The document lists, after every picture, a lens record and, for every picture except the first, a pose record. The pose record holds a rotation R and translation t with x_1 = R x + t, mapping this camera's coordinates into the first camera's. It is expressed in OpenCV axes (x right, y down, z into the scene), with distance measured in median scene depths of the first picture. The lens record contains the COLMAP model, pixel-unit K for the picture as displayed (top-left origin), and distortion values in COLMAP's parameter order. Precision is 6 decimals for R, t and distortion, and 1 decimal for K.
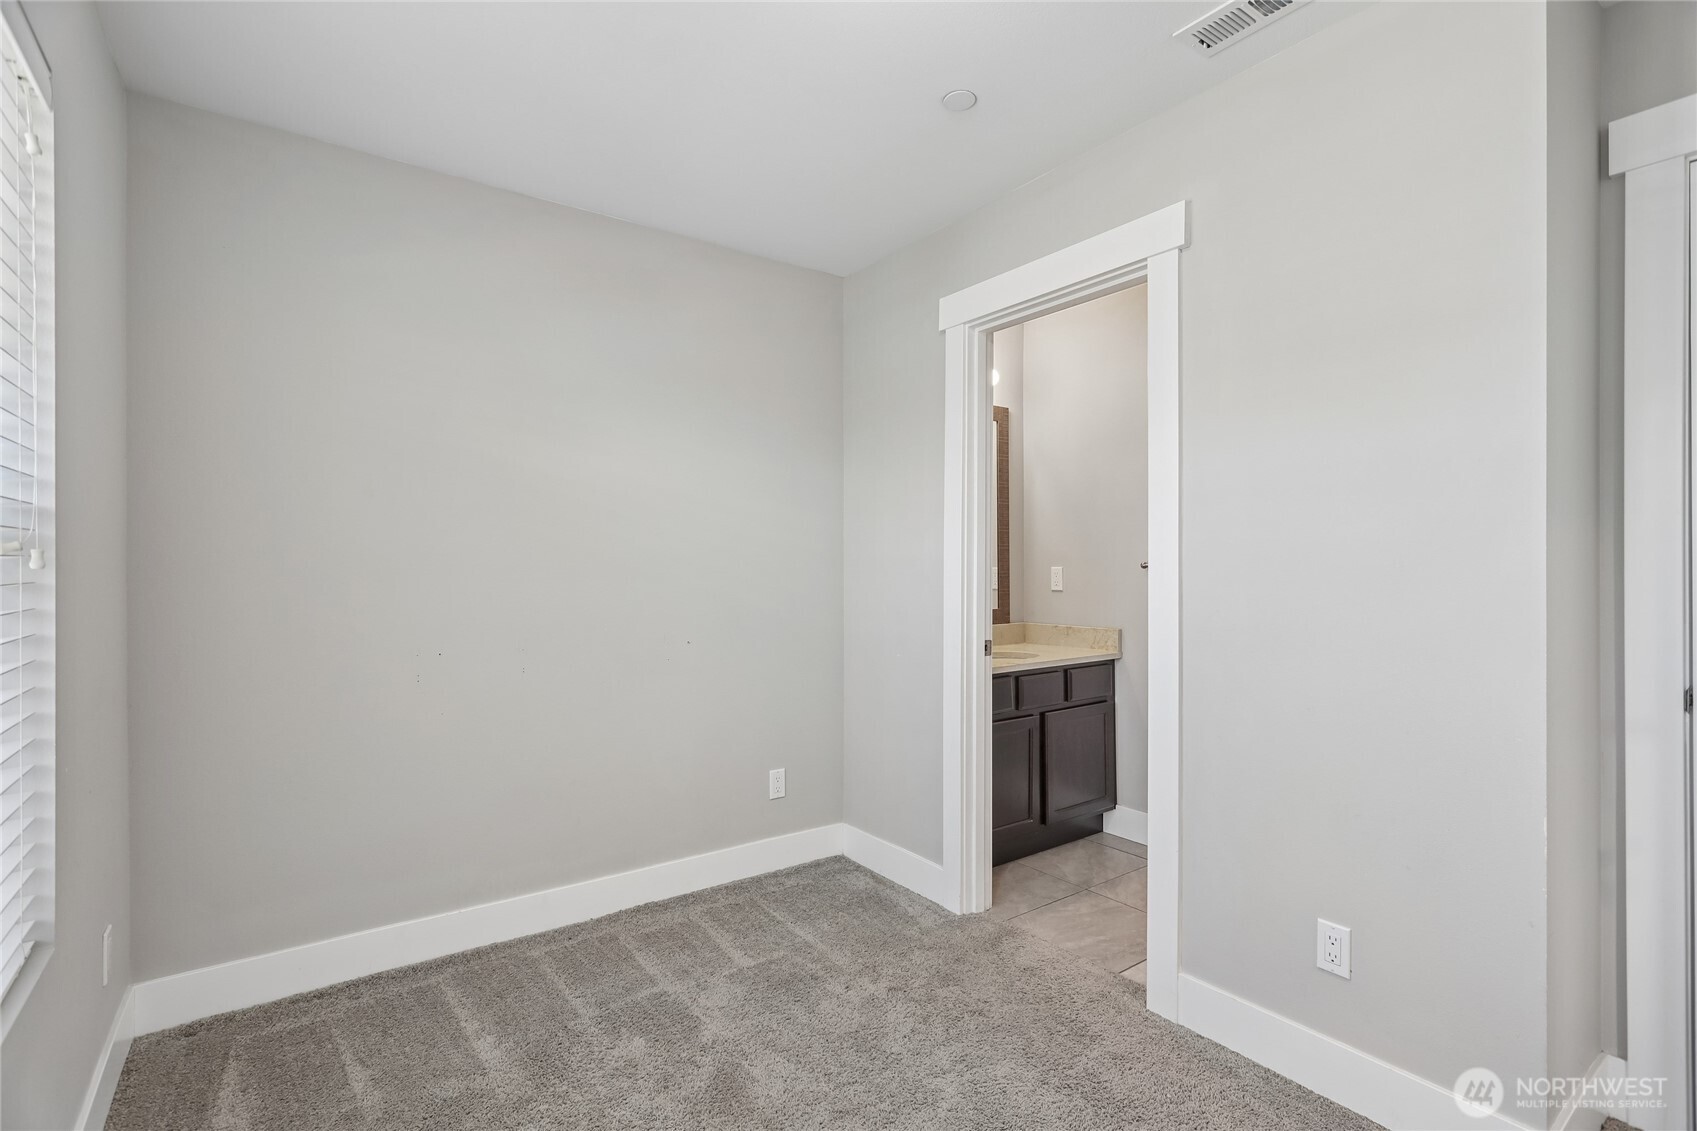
lens RADIAL K [[800.6, 0, 849.0], [0, 800.6, 565.2], [0, 0, 1]] dist [0.003090, 0.002857]
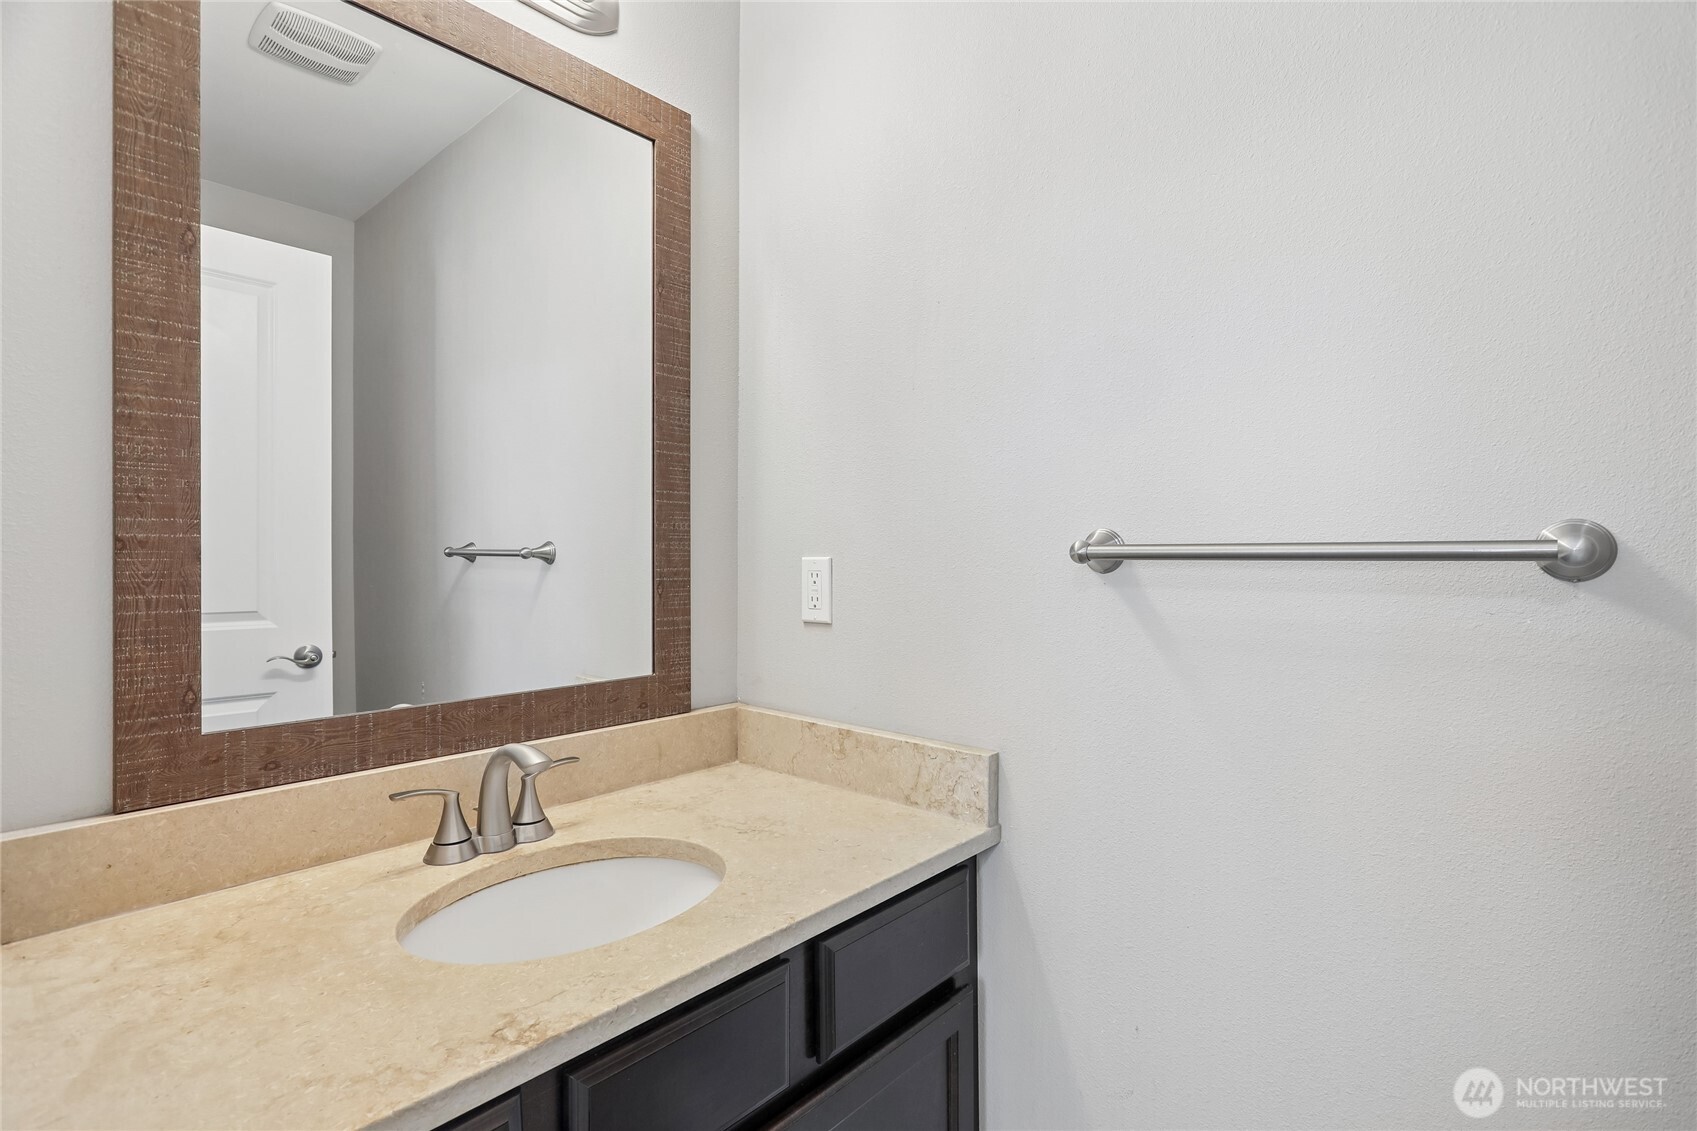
lens RADIAL K [[800.6, 0, 846.7], [0, 800.6, 558.2], [0, 0, 1]] dist [0.003090, 0.002857]
pose [[0.978064, 0.004405, 0.208260, 0.214911], [-0.005178, 0.999982, 0.003166, 0.002109], [-0.208242, -0.004175, 0.978068, 0.701303]]
